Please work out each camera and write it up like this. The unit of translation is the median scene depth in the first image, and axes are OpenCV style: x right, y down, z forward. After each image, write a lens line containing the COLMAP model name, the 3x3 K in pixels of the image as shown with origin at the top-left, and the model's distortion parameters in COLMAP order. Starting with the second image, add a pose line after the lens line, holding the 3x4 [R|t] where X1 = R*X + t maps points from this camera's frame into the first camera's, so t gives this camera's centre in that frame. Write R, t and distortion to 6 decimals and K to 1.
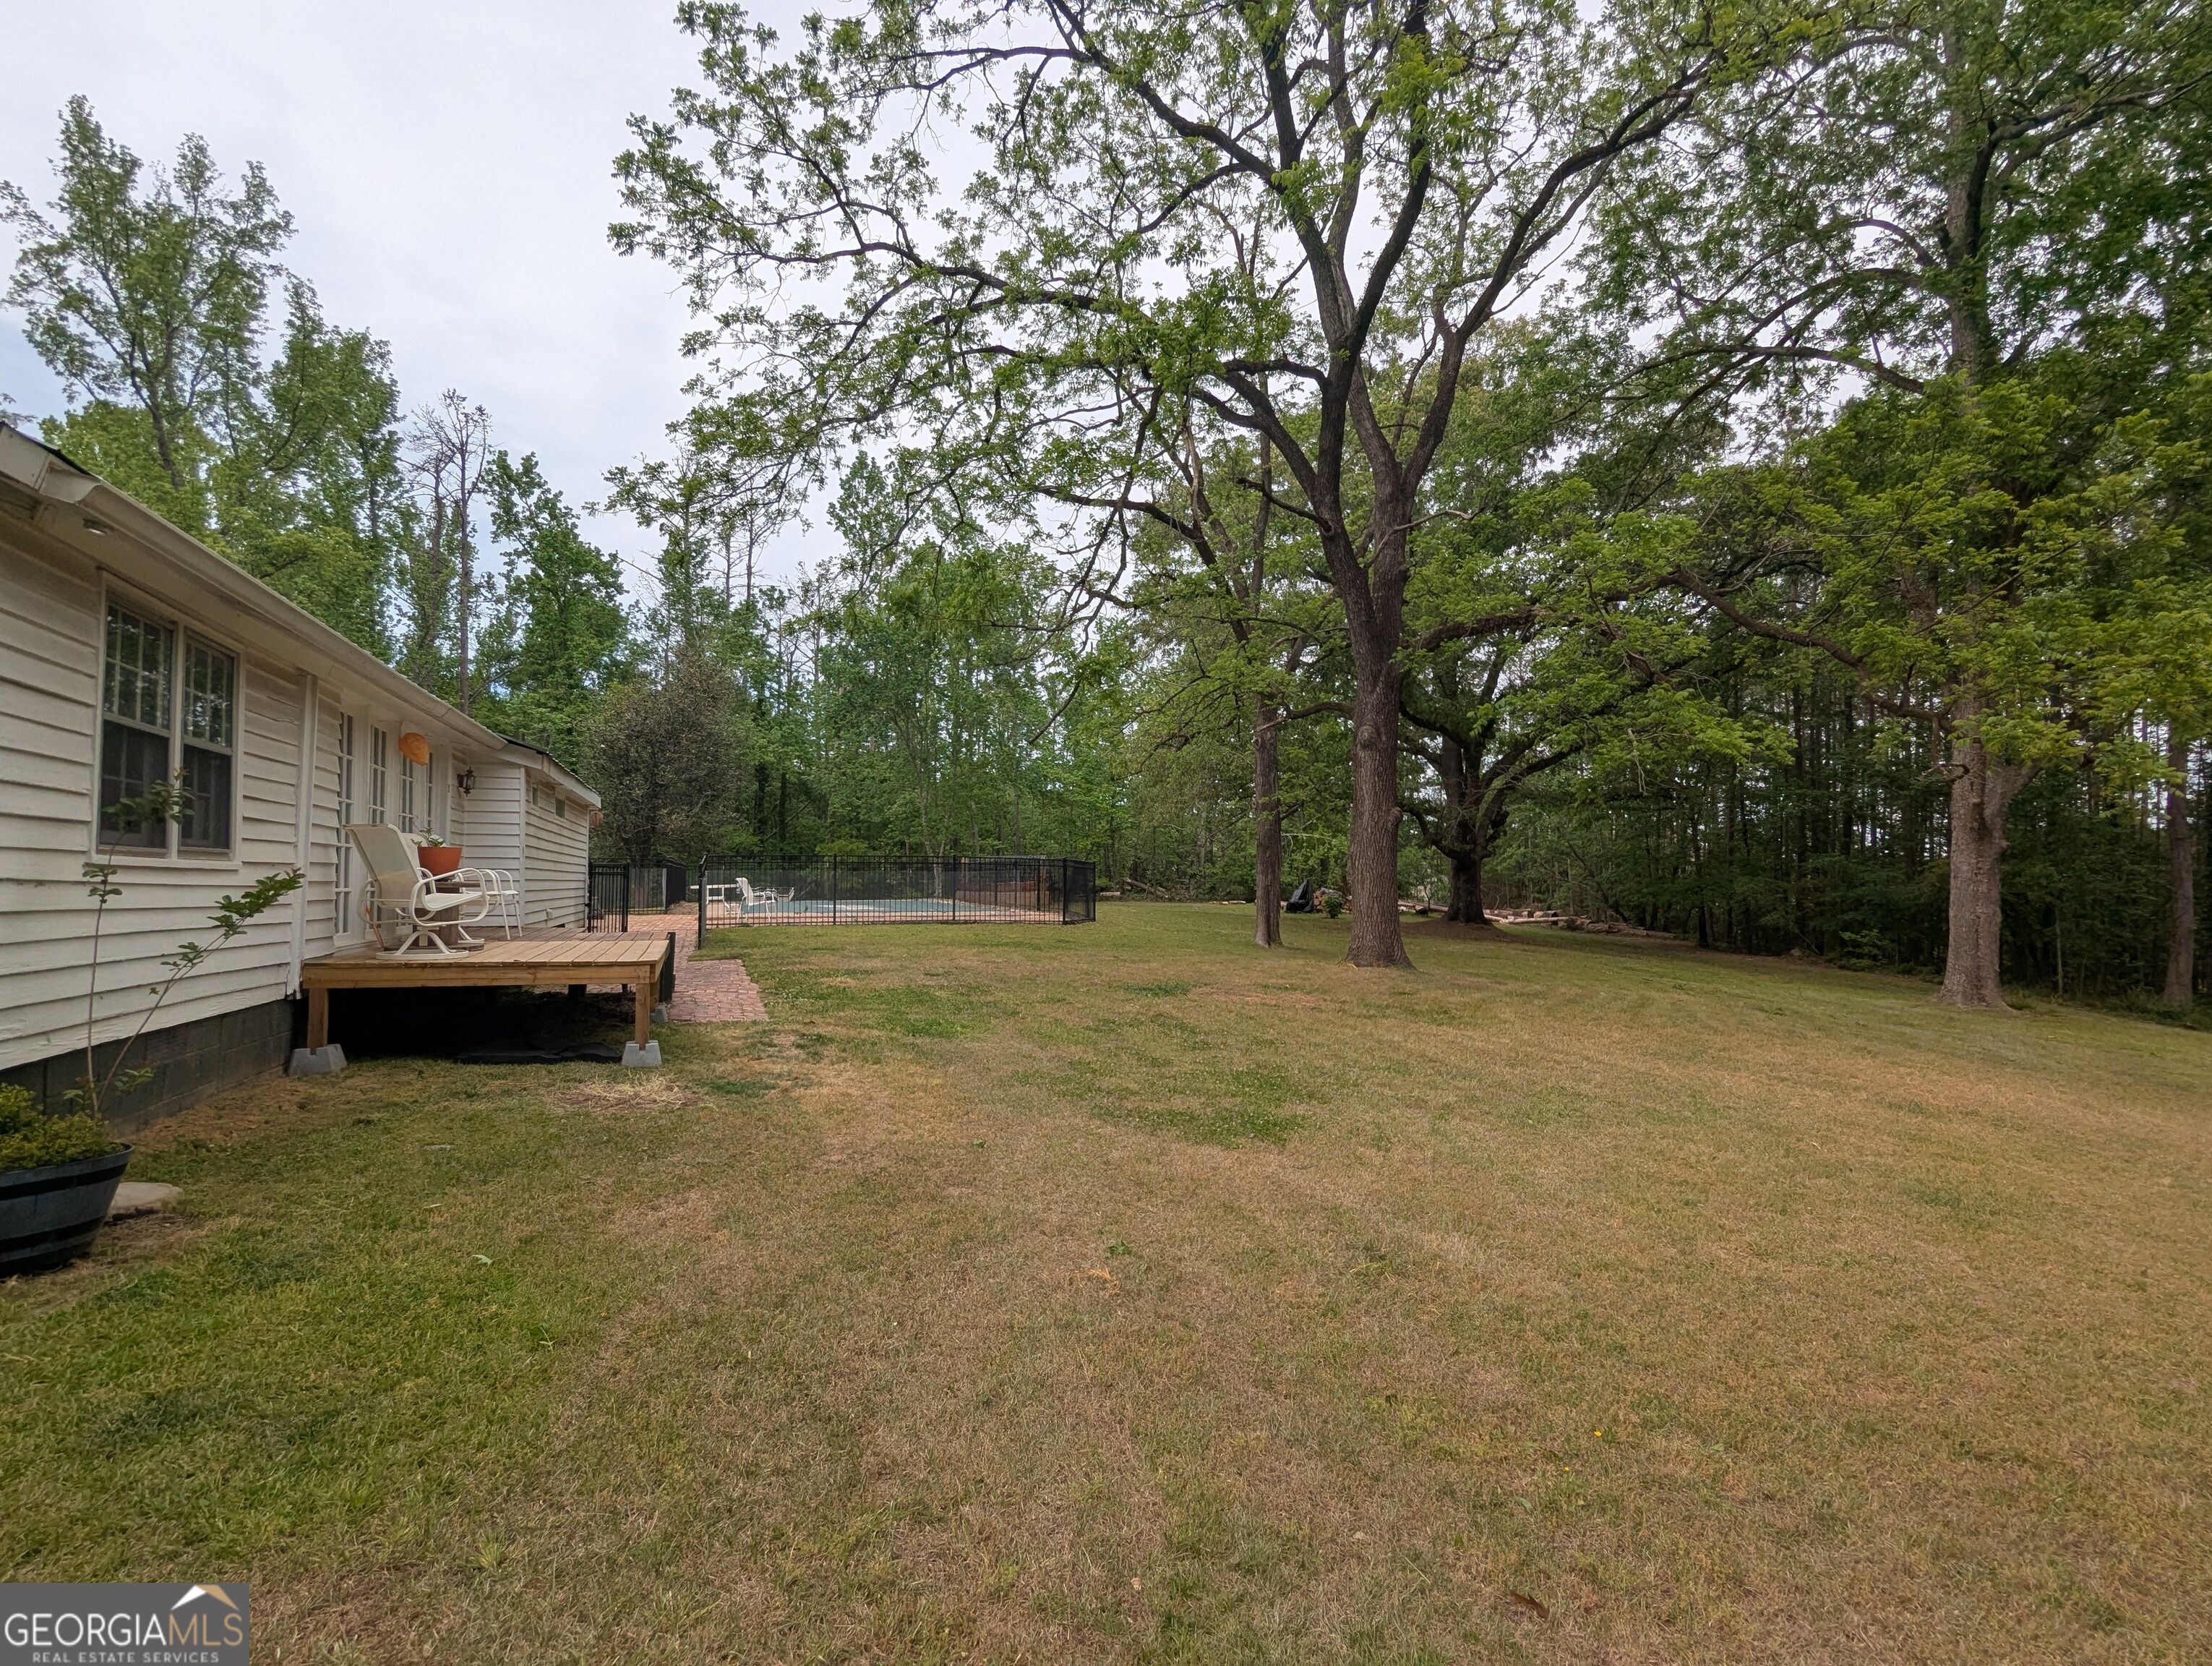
lens RADIAL K [[1069.8, 0, 1098.5], [0, 1069.8, 835.0], [0, 0, 1]] dist [-0.004900, -0.000650]
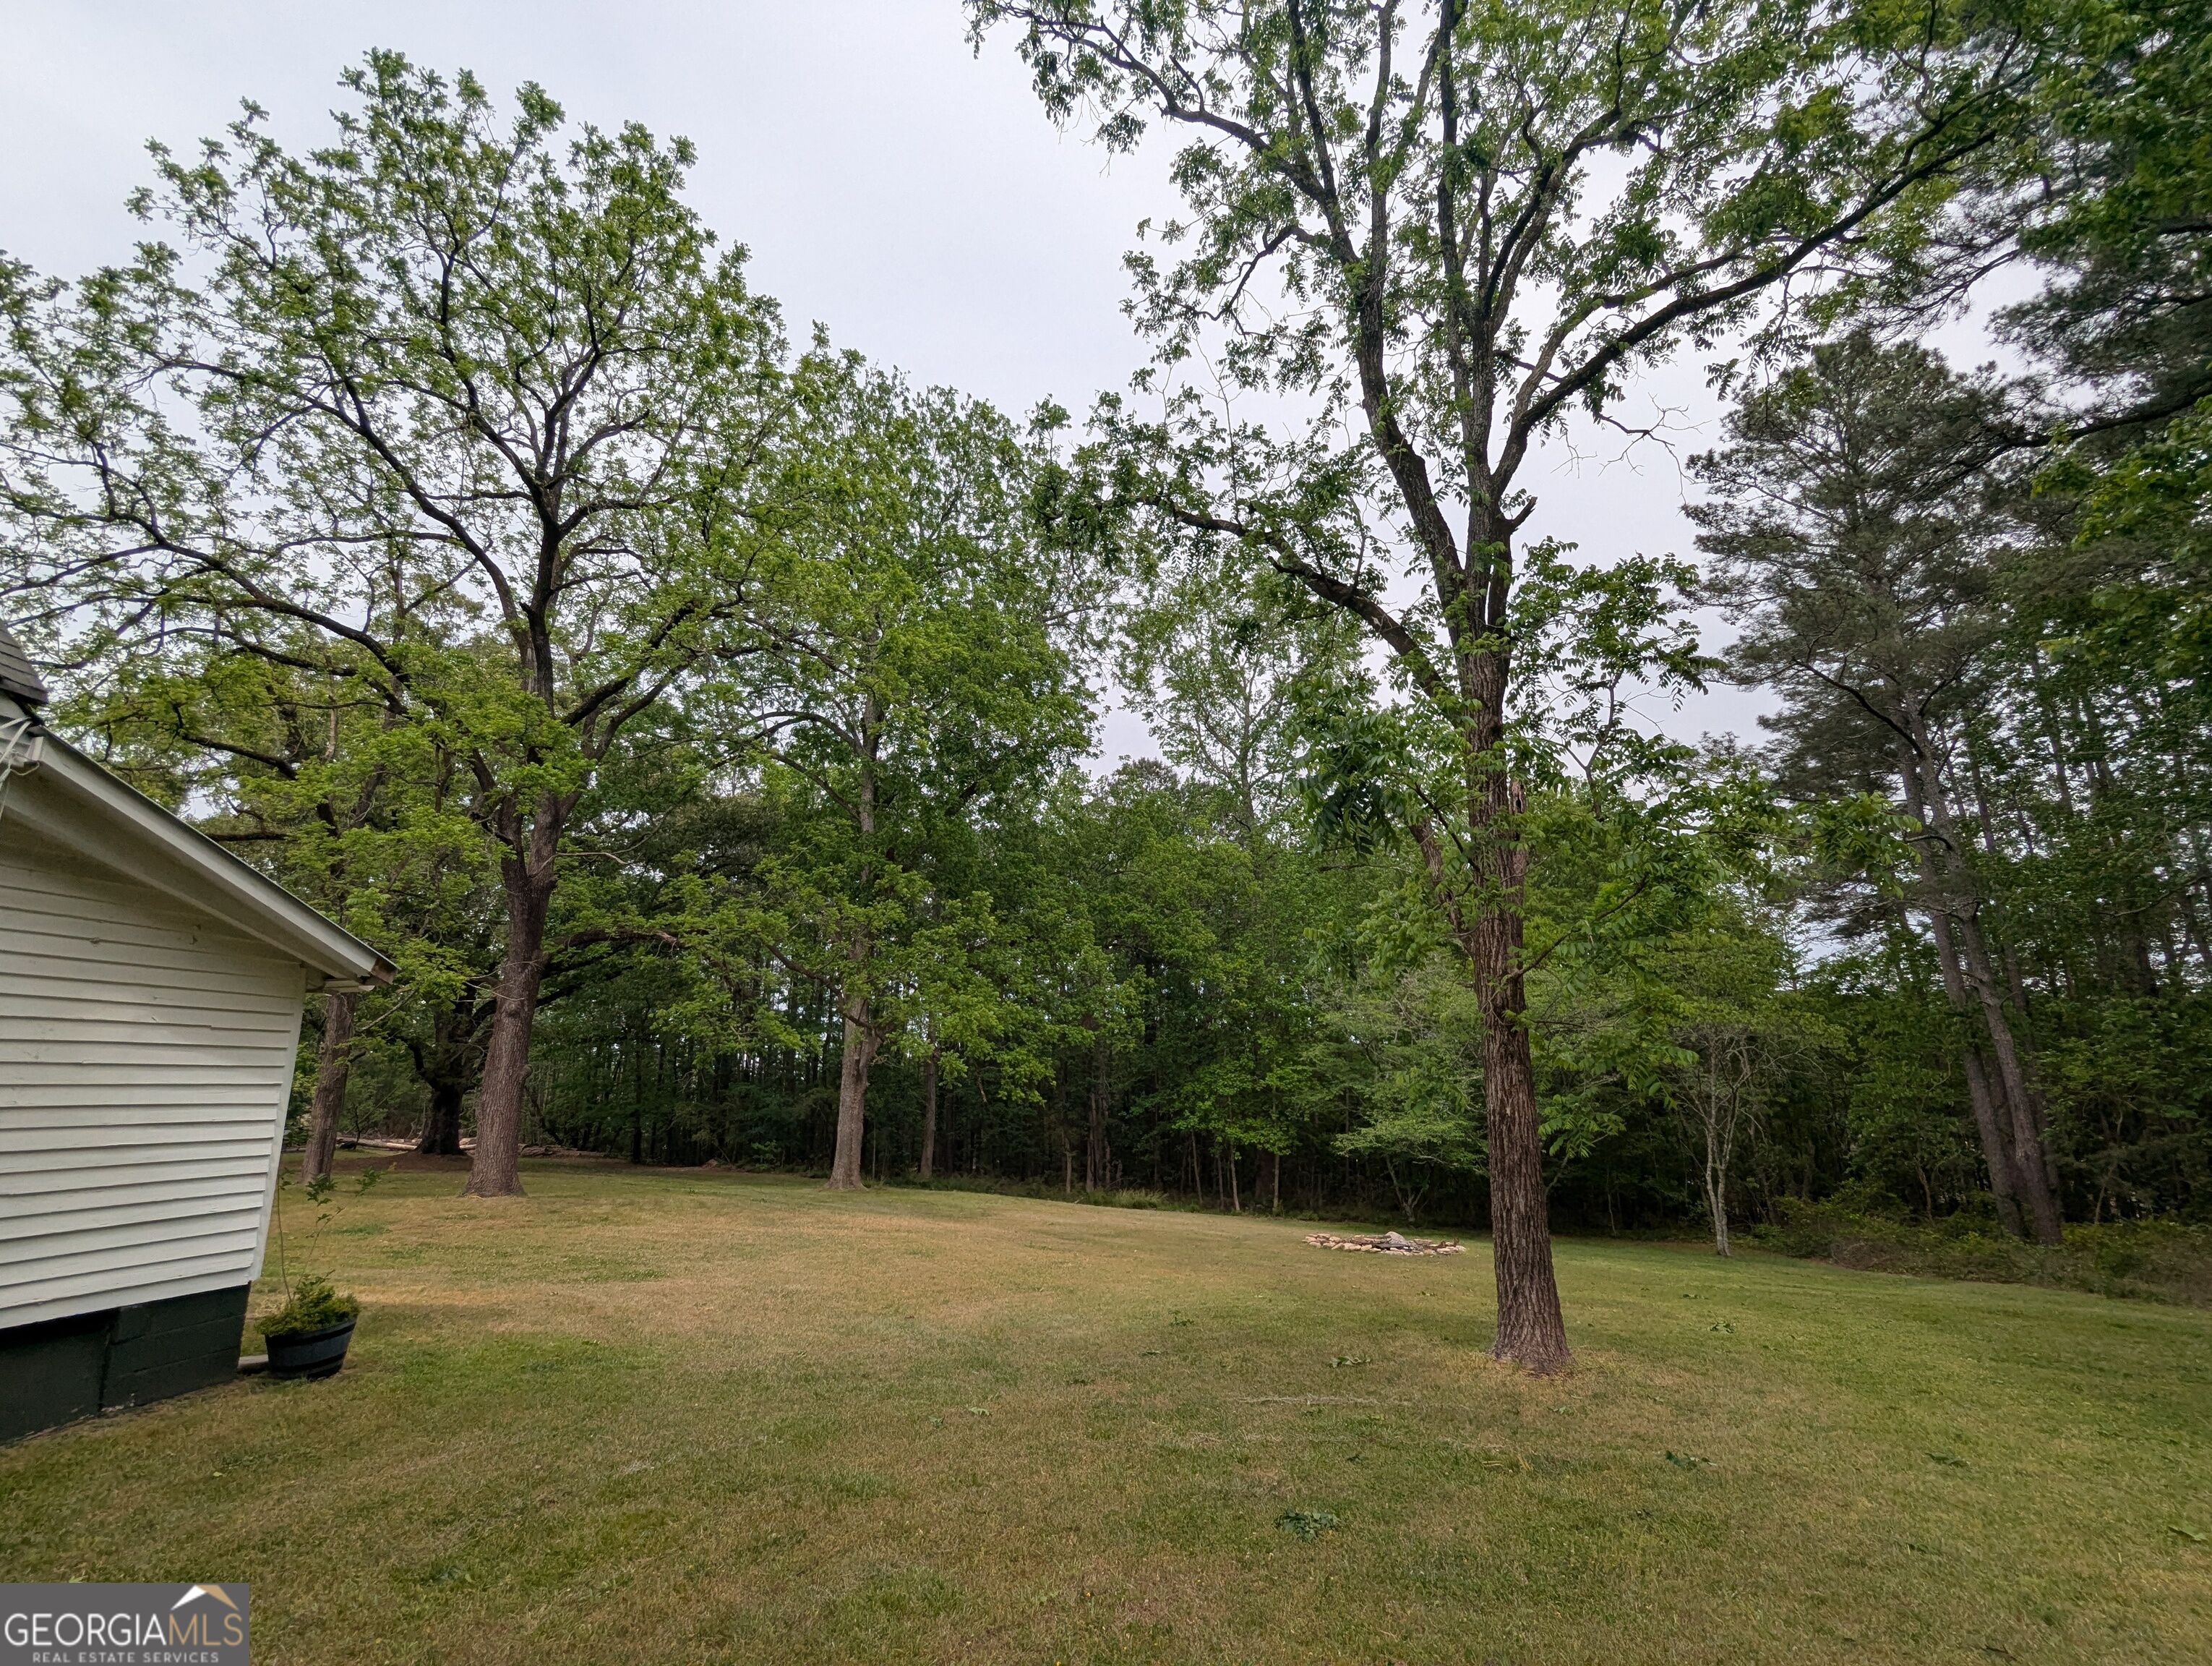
lens RADIAL K [[1069.8, 0, 1098.5], [0, 1069.8, 835.0], [0, 0, 1]] dist [-0.004900, -0.000650]
pose [[0.542734, 0.178716, 0.820671, -0.276872], [-0.015771, 0.979096, -0.202787, -0.027954], [-0.839757, 0.097117, 0.534207, -0.159963]]
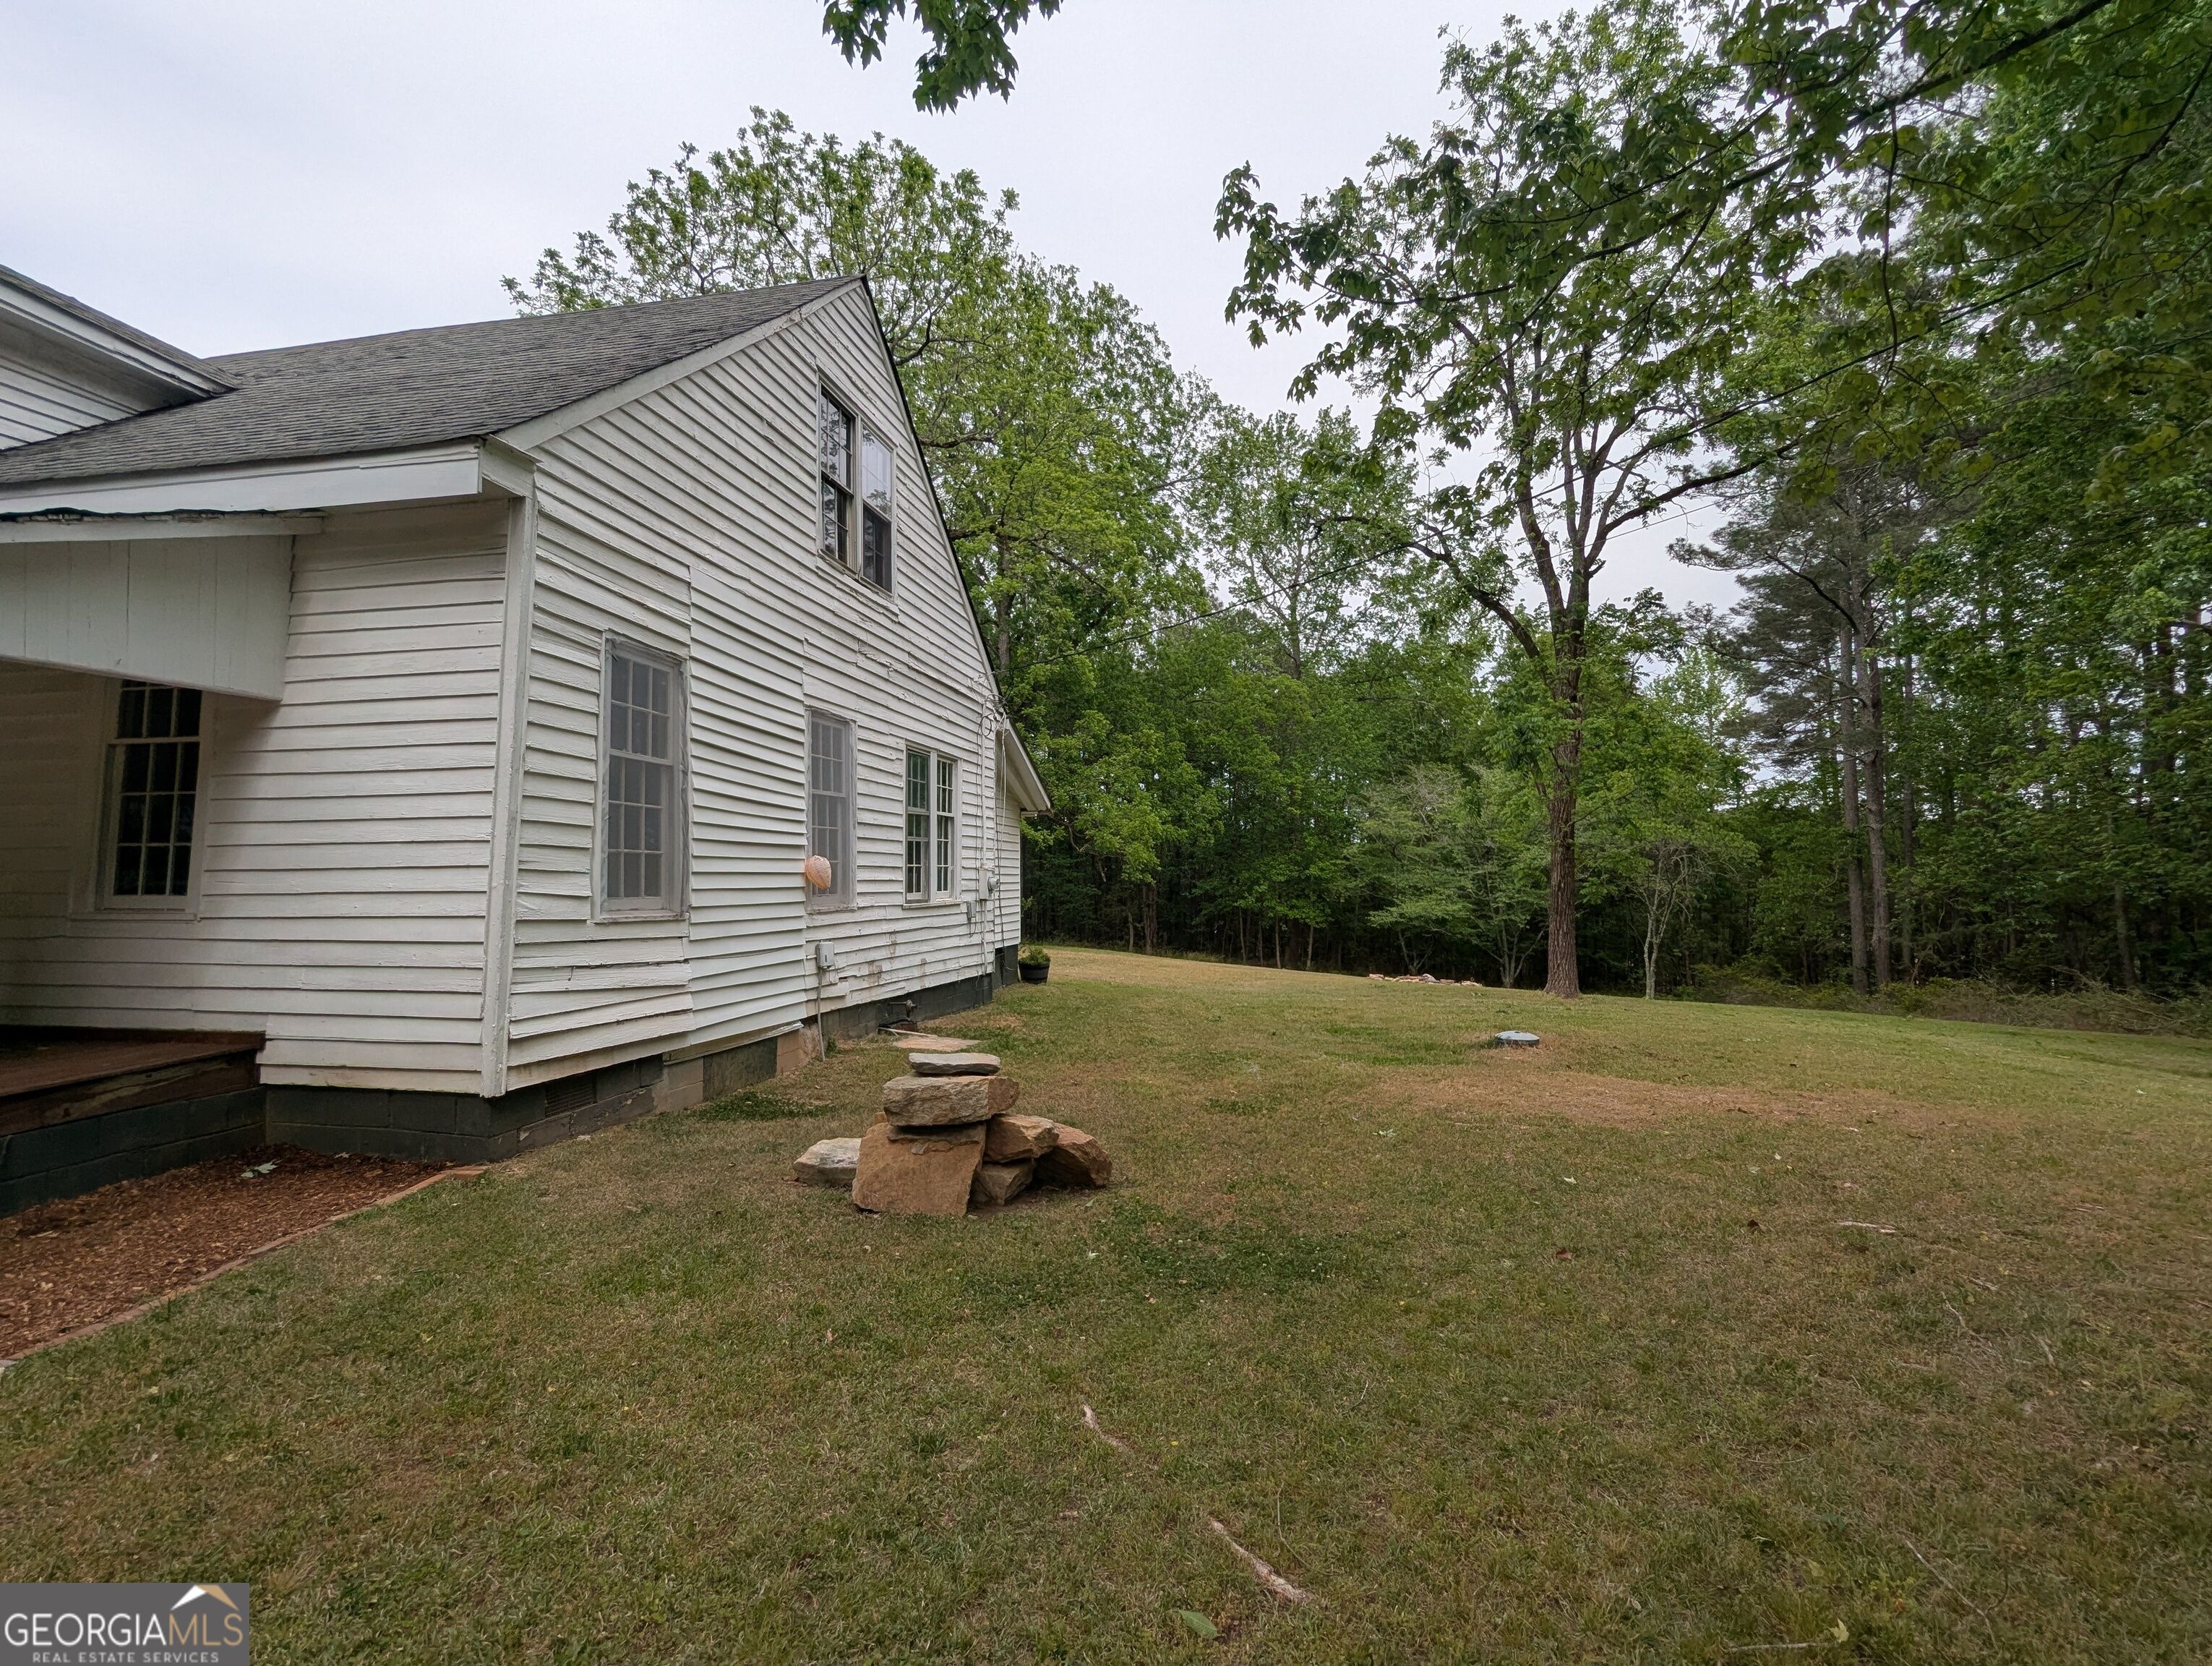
lens RADIAL K [[1056.8, 0, 1106.0], [0, 1056.8, 833.0], [0, 0, 1]] dist [0.005404, 0.000353]
pose [[0.515990, 0.032358, 0.855983, -0.705769], [-0.040484, 0.999091, -0.013363, -0.025704], [-0.855637, -0.027759, 0.516831, -0.184325]]
